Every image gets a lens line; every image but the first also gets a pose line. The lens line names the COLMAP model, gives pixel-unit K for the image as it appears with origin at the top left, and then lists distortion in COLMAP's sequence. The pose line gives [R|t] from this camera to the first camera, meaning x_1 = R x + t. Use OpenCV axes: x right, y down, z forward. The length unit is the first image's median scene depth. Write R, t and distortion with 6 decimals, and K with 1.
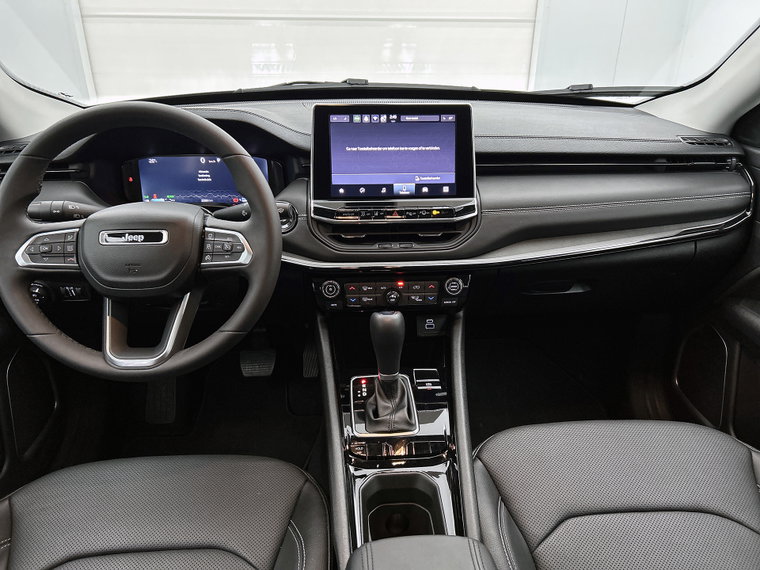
lens RADIAL K [[562.6, 0, 380.0], [0, 562.6, 285.0], [0, 0, 1]] dist [0.067374, -0.111015]
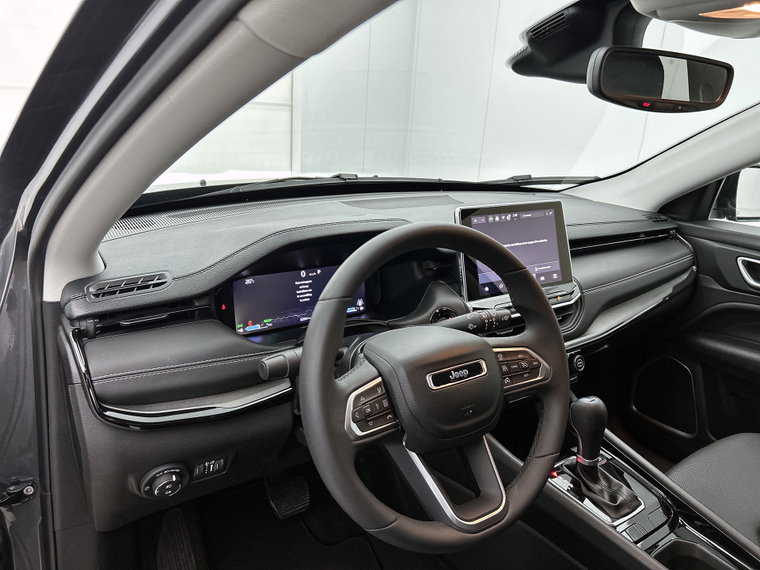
lens RADIAL K [[562.6, 0, 380.0], [0, 562.6, 285.0], [0, 0, 1]] dist [0.067374, -0.111015]
pose [[0.854216, -0.118888, 0.506143, -0.746414], [0.178283, 0.981461, -0.070351, -0.138968], [-0.488396, 0.150332, 0.859575, 0.230851]]
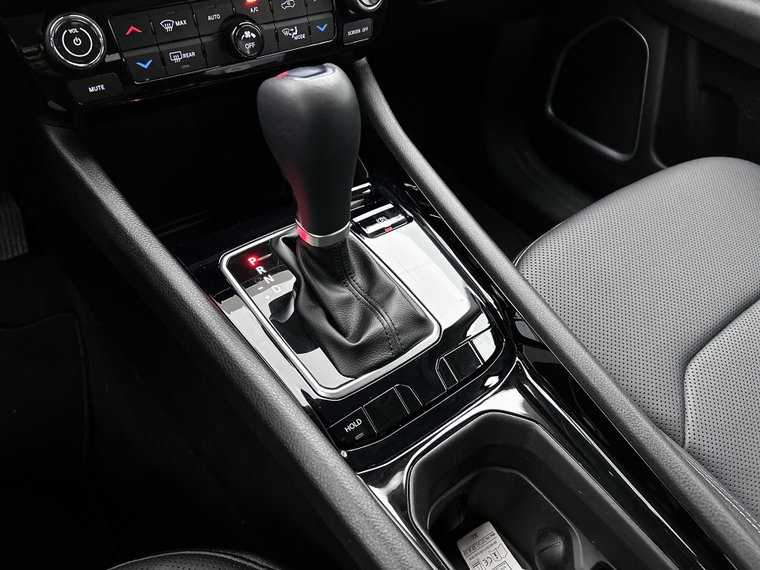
lens RADIAL K [[590.6, 0, 381.1], [0, 590.6, 299.0], [0, 0, 1]] dist [0.000482, -0.001546]
pose [[0.827913, -0.357166, 0.432426, -0.146226], [0.156290, 0.887391, 0.433717, 0.019672], [-0.538640, -0.291496, 0.790504, 0.577803]]
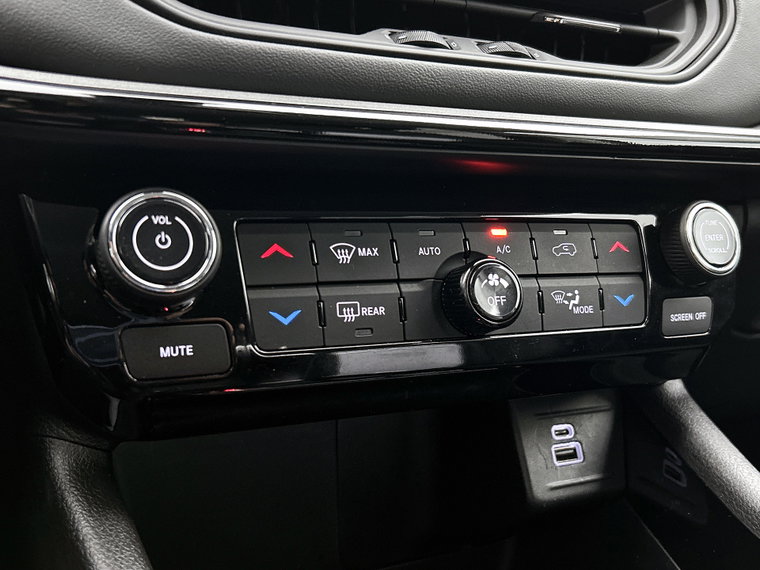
lens RADIAL K [[792.0, 0, 380.0], [0, 792.0, 285.0], [0, 0, 1]] dist [0.166336, -0.437107]
pose [[0.923633, -0.032282, 0.381915, -0.118680], [0.129358, 0.964235, -0.231339, 0.080329], [-0.360788, 0.263077, 0.894775, 0.781403]]
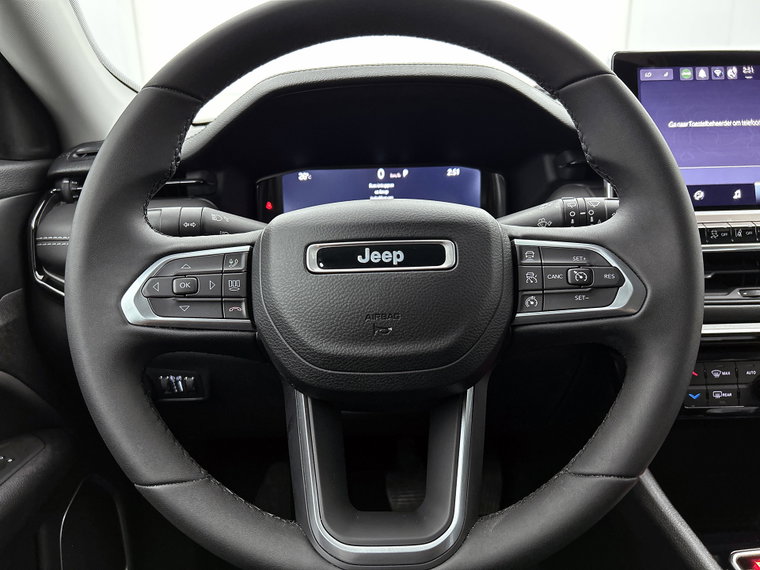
lens RADIAL K [[578.1, 0, 380.0], [0, 578.1, 285.0], [0, 0, 1]] dist [0.040226, -0.062056]
pose [[0.998187, -0.017739, -0.057524, -0.319278], [0.008285, 0.986986, -0.160591, 0.009092], [0.059624, 0.159823, 0.985343, 0.433503]]
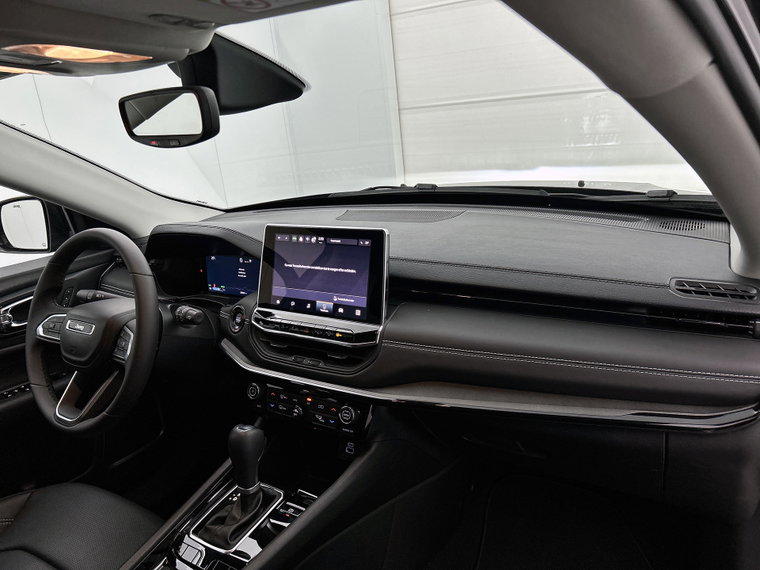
lens RADIAL K [[574.6, 0, 380.0], [0, 574.6, 285.0], [0, 0, 1]] dist [0.071515, -0.002442]
pose [[0.799881, 0.102015, -0.591425, 0.746844], [-0.163763, 0.985152, -0.051554, -0.175858], [0.577384, 0.138091, 0.804710, 0.220652]]
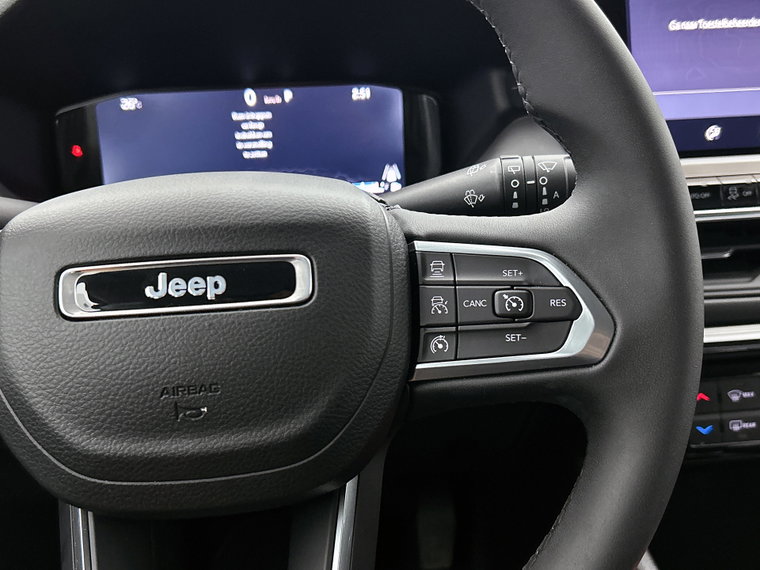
lens RADIAL K [[792.0, 0, 380.0], [0, 792.0, 285.0], [0, 0, 1]] dist [0.166336, -0.437107]
pose [[0.998354, -0.050544, 0.027109, -0.275761], [0.052421, 0.995901, -0.073716, -0.040322], [-0.023272, 0.075015, 0.996911, 0.485705]]
